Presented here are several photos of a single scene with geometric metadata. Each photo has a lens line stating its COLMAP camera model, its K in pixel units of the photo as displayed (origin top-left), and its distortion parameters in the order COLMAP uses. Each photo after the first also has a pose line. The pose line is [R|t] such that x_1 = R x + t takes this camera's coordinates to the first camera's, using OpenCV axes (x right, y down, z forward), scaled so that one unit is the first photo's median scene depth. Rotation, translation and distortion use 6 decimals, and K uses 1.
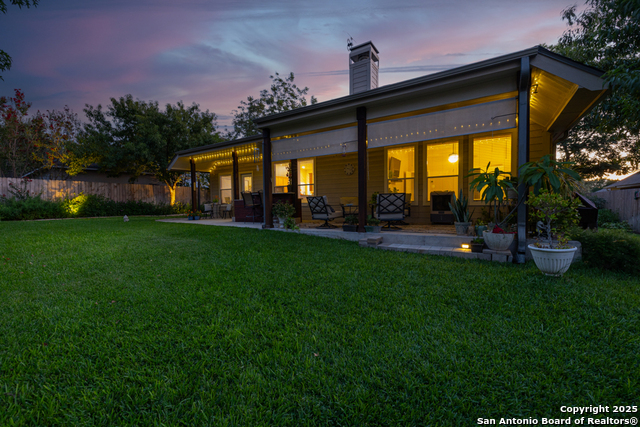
lens RADIAL K [[269.1, 0, 320.0], [0, 269.1, 213.5], [0, 0, 1]] dist [-0.000336, 0.000106]
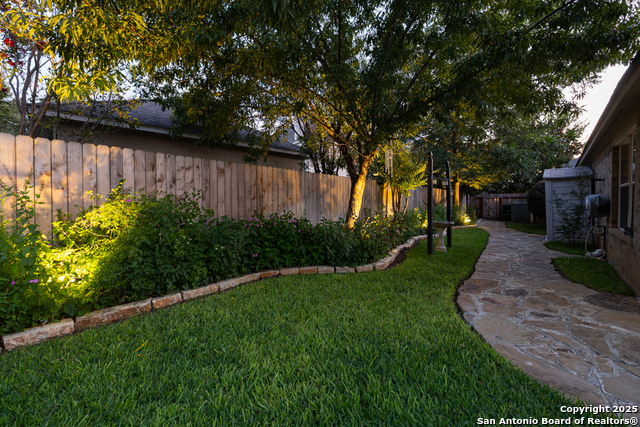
lens RADIAL K [[269.1, 0, 320.0], [0, 269.1, 213.5], [0, 0, 1]] dist [-0.000336, 0.000106]
pose [[0.990290, -0.004664, -0.138938, -0.657716], [0.003393, 0.999950, -0.009389, -0.051302], [0.138974, 0.008826, 0.990257, 0.768406]]
